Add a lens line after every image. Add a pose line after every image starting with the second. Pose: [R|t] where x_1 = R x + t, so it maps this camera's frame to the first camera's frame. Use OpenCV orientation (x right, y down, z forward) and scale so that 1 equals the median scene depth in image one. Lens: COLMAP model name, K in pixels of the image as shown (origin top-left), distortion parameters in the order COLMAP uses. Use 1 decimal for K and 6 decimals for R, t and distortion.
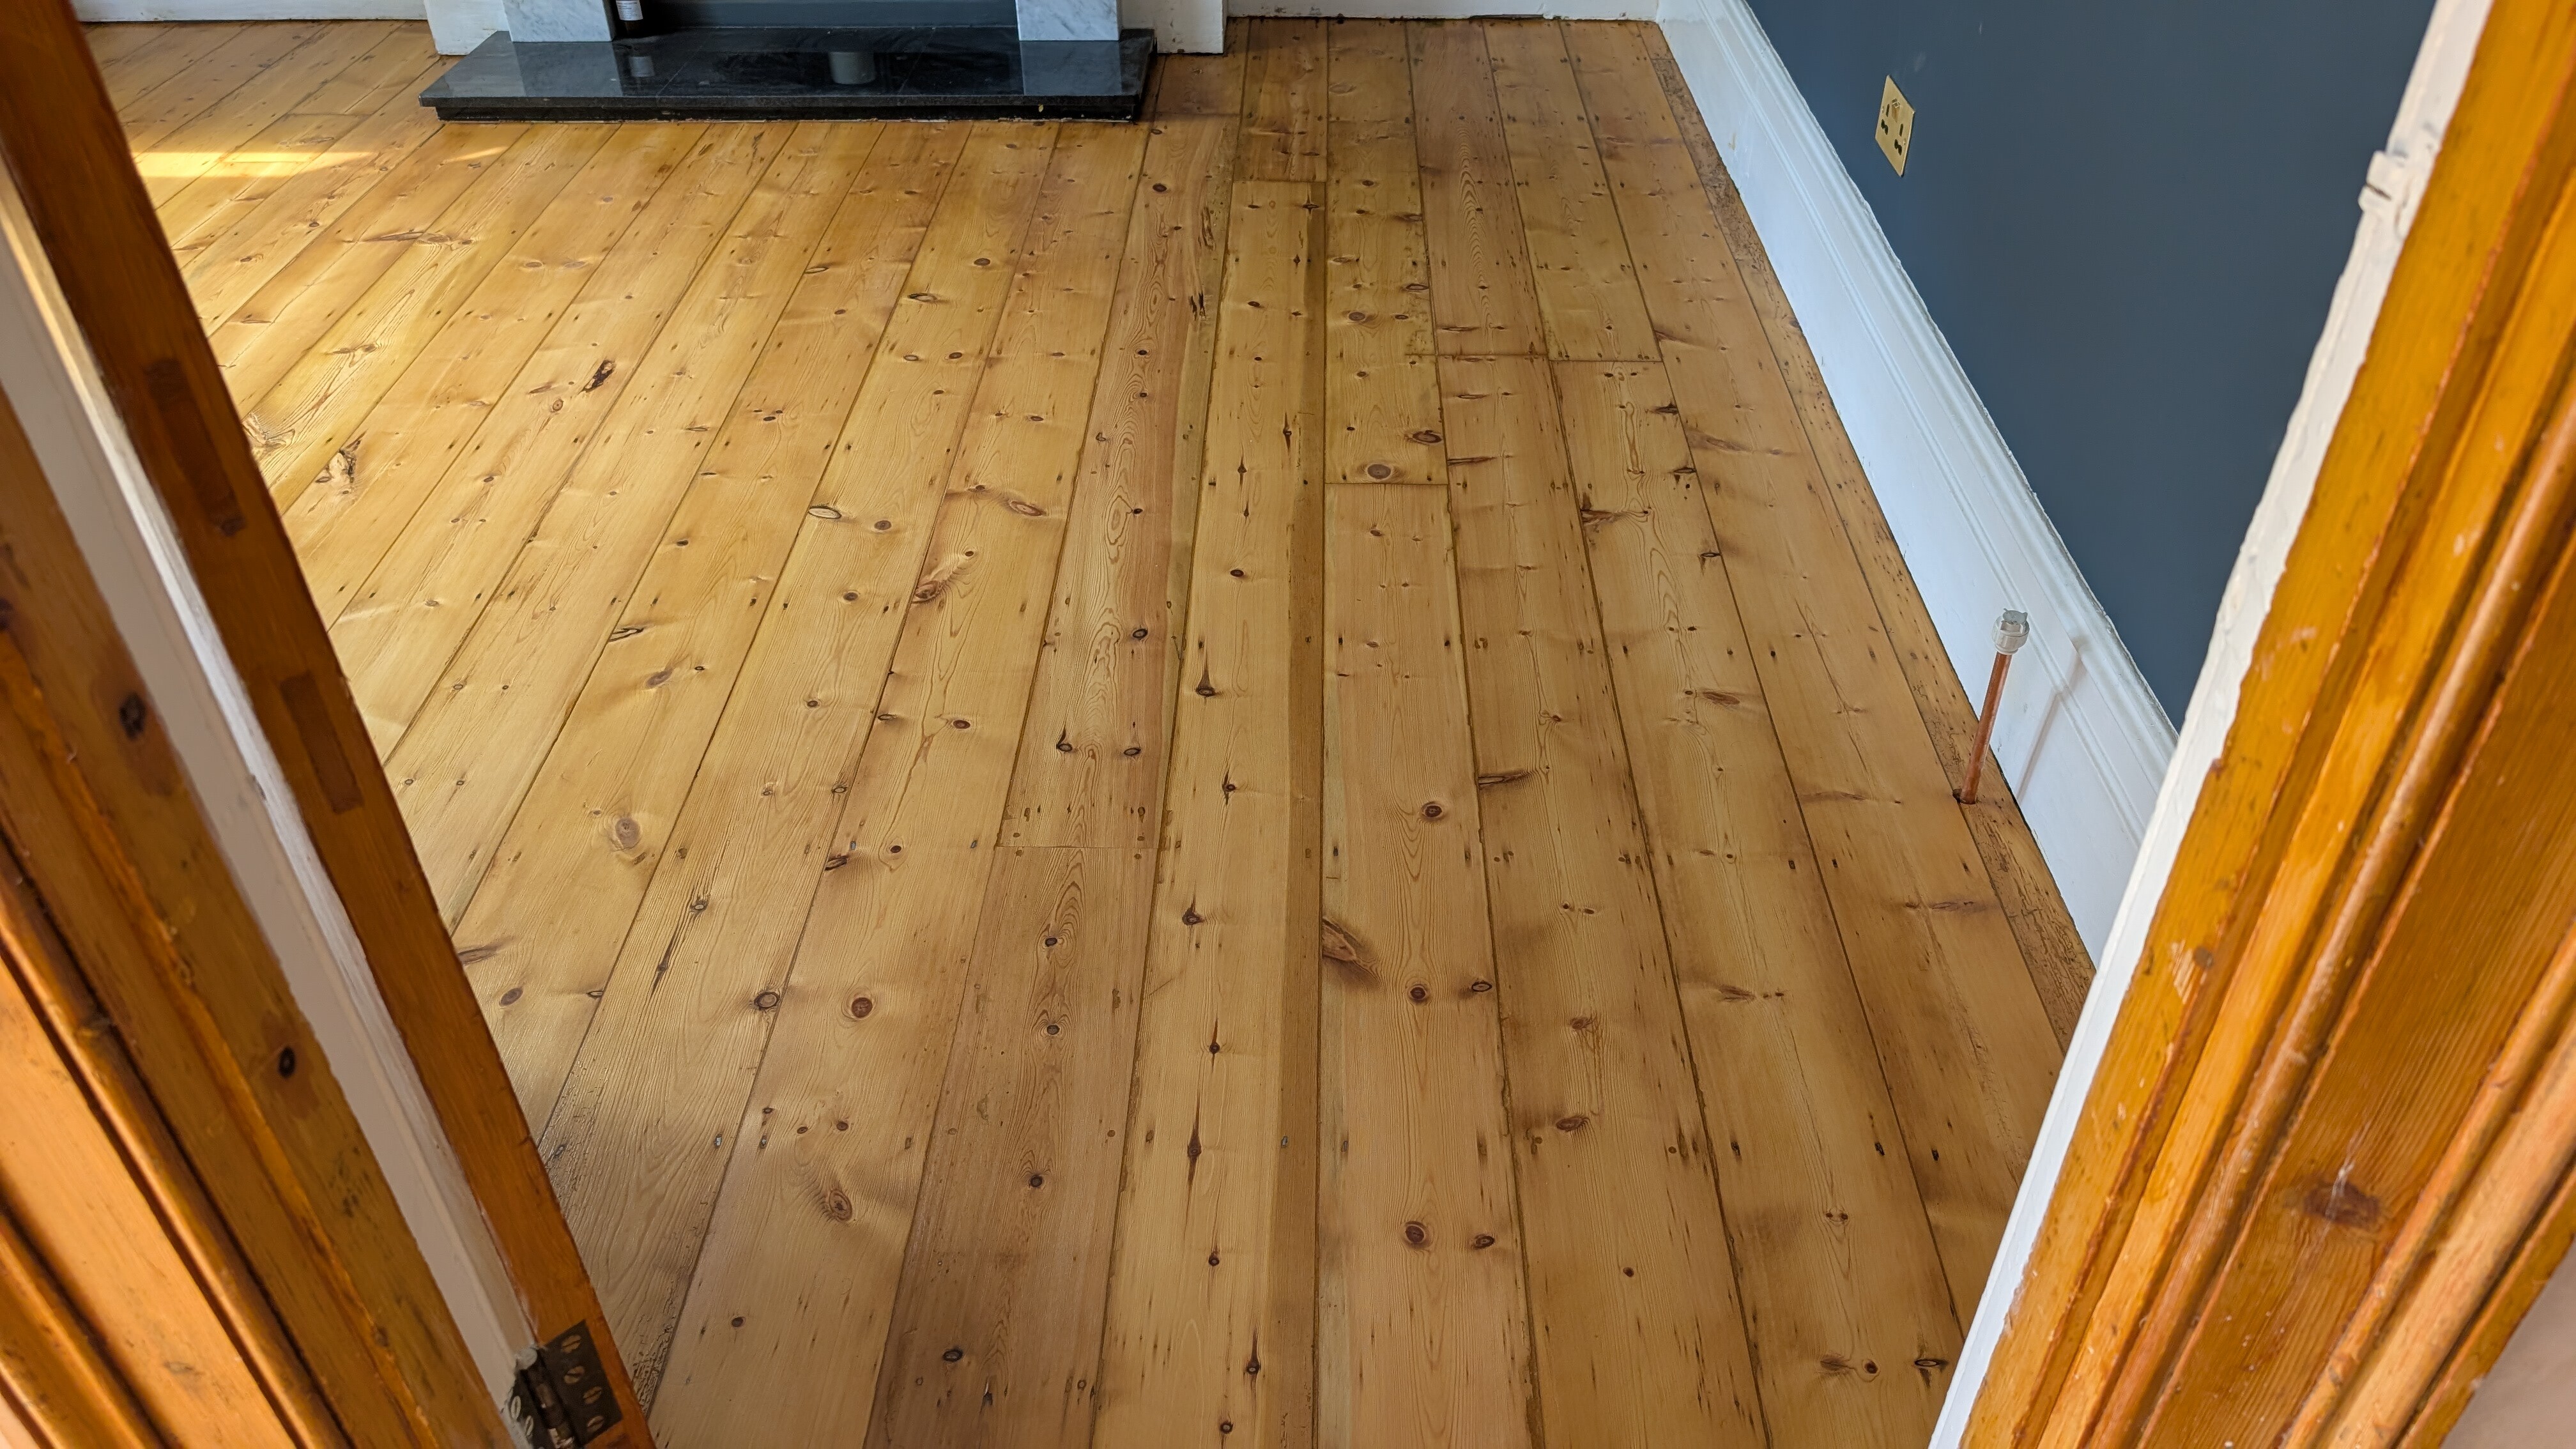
lens RADIAL K [[1873.5, 0, 1303.2], [0, 1873.5, 722.3], [0, 0, 1]] dist [0.046016, -0.077855]
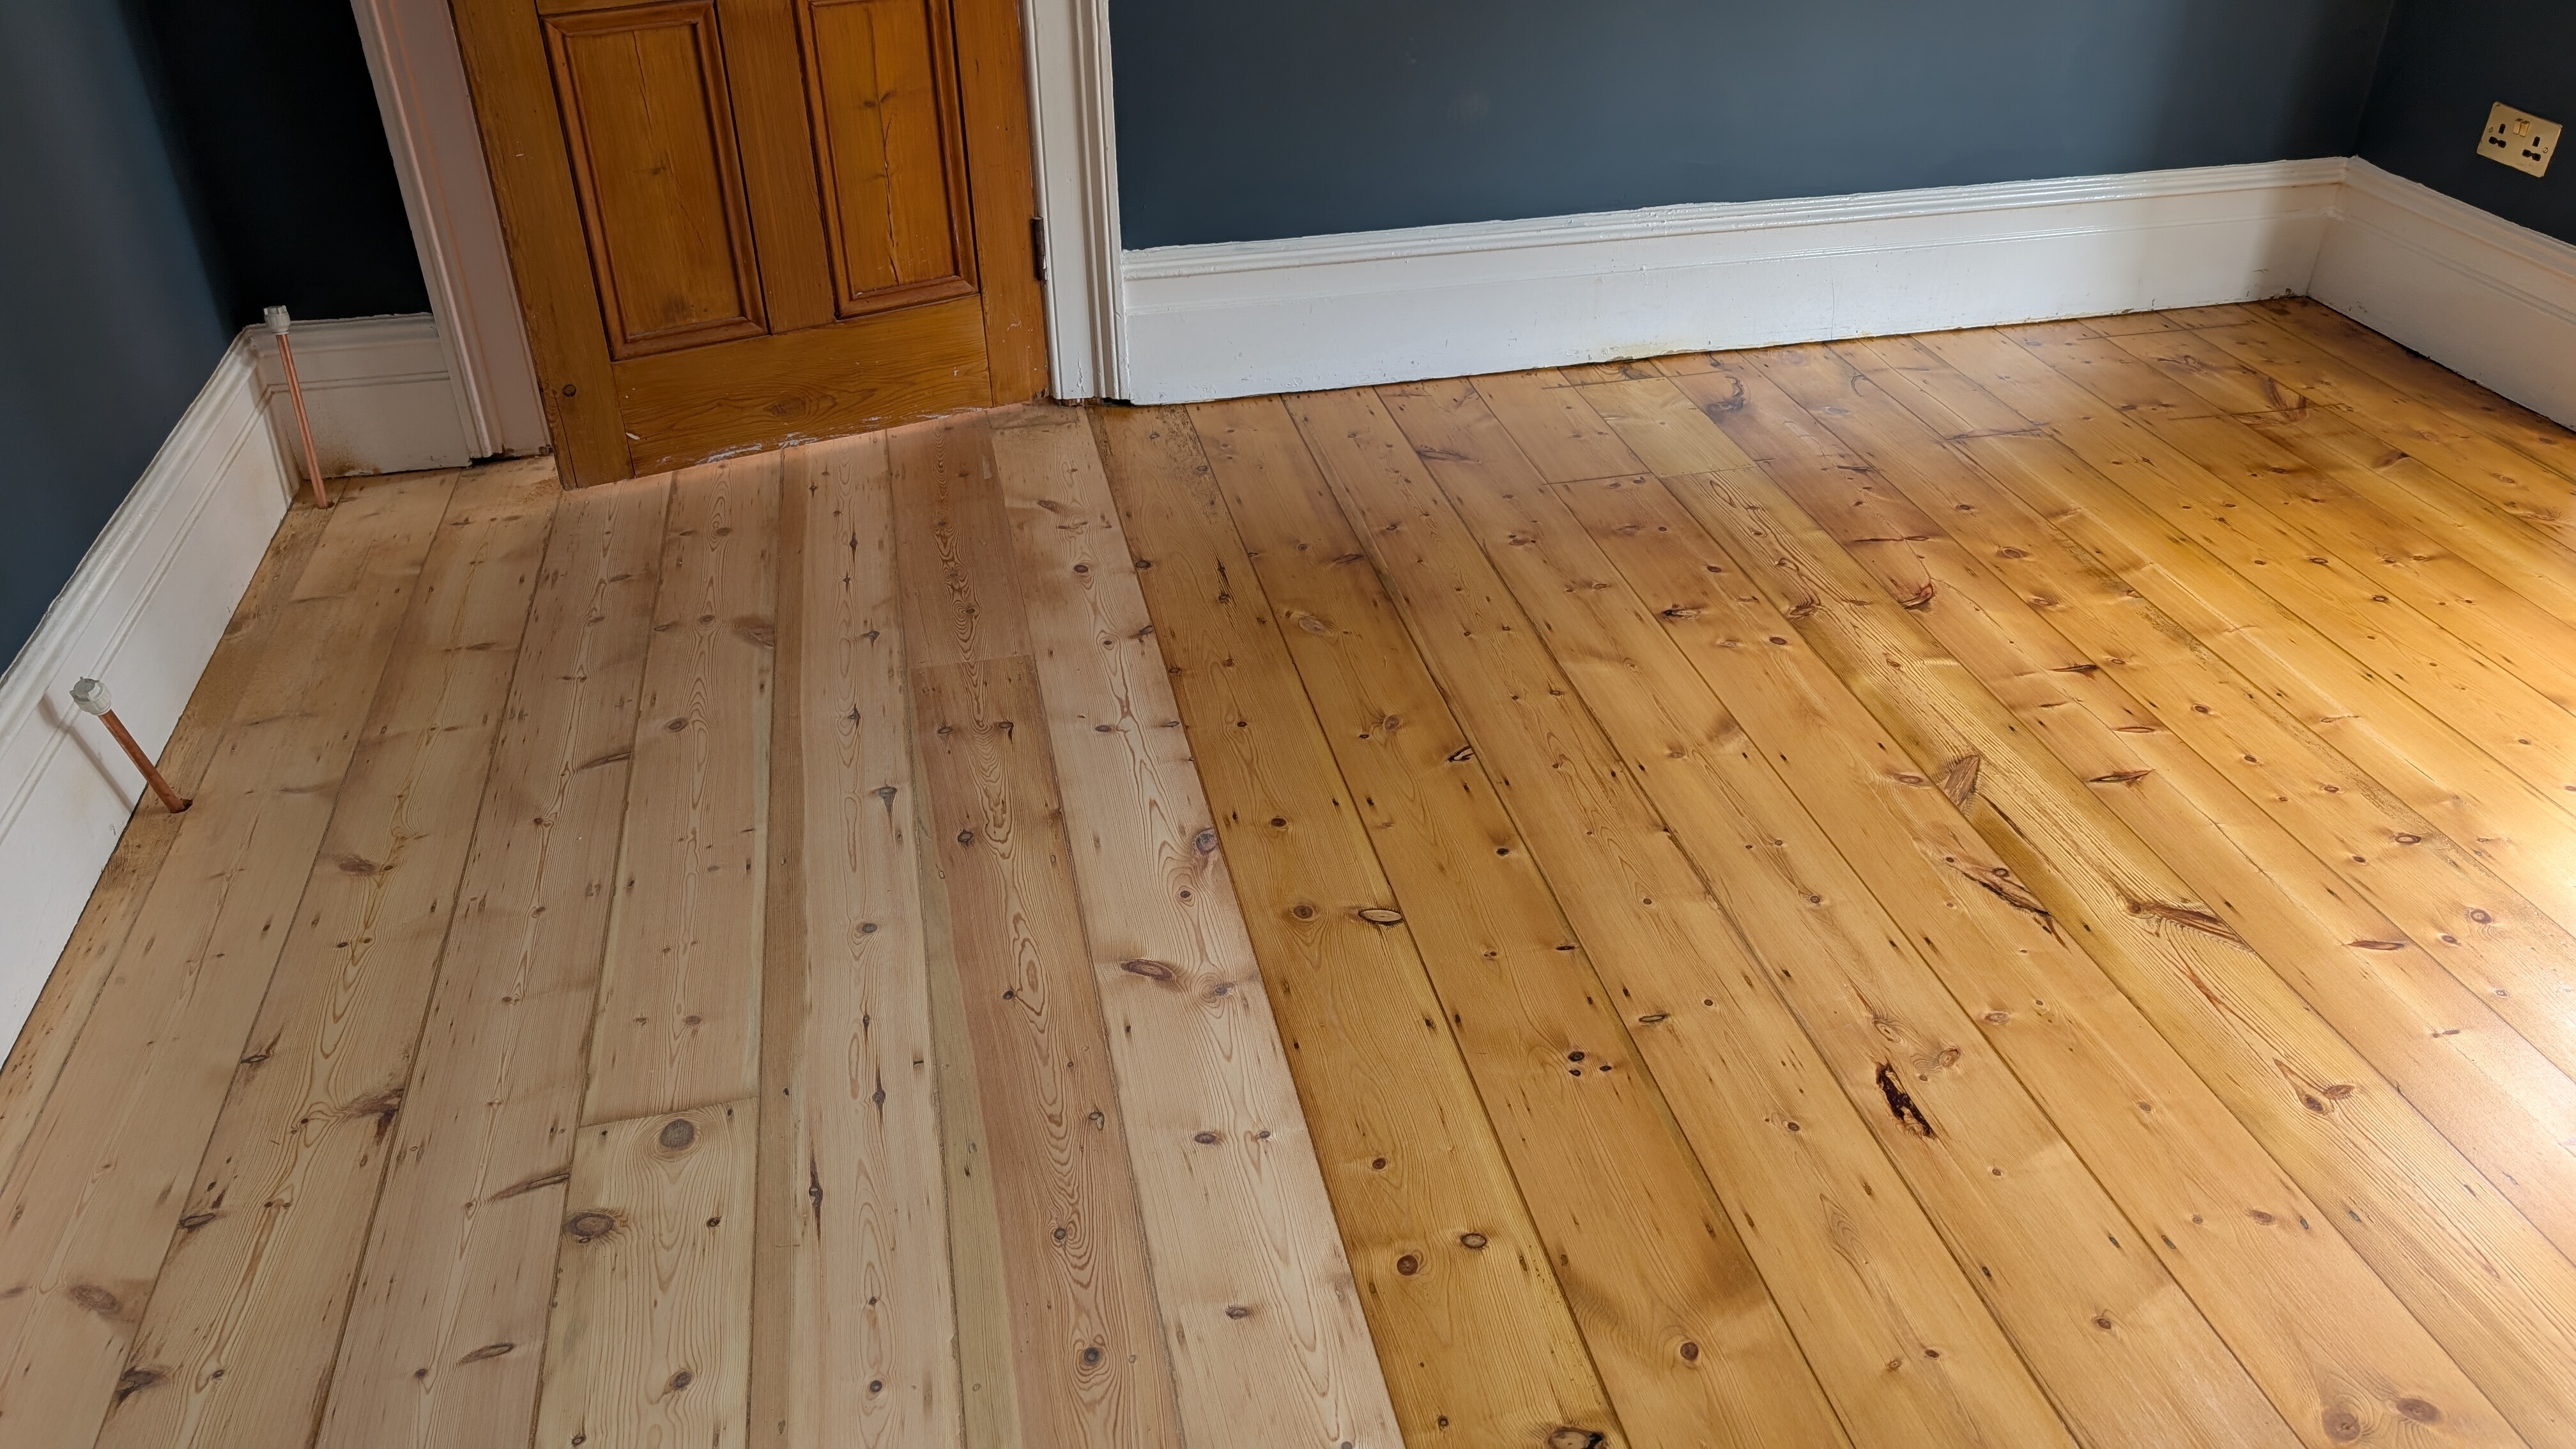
lens RADIAL K [[1817.1, 0, 1321.0], [0, 1817.1, 721.1], [0, 0, 1]] dist [0.055075, -0.110292]
pose [[-0.971108, 0.133884, -0.197546, -0.088625], [-0.140633, 0.347719, 0.926992, -0.973442], [0.192800, 0.927990, -0.318844, 1.289386]]
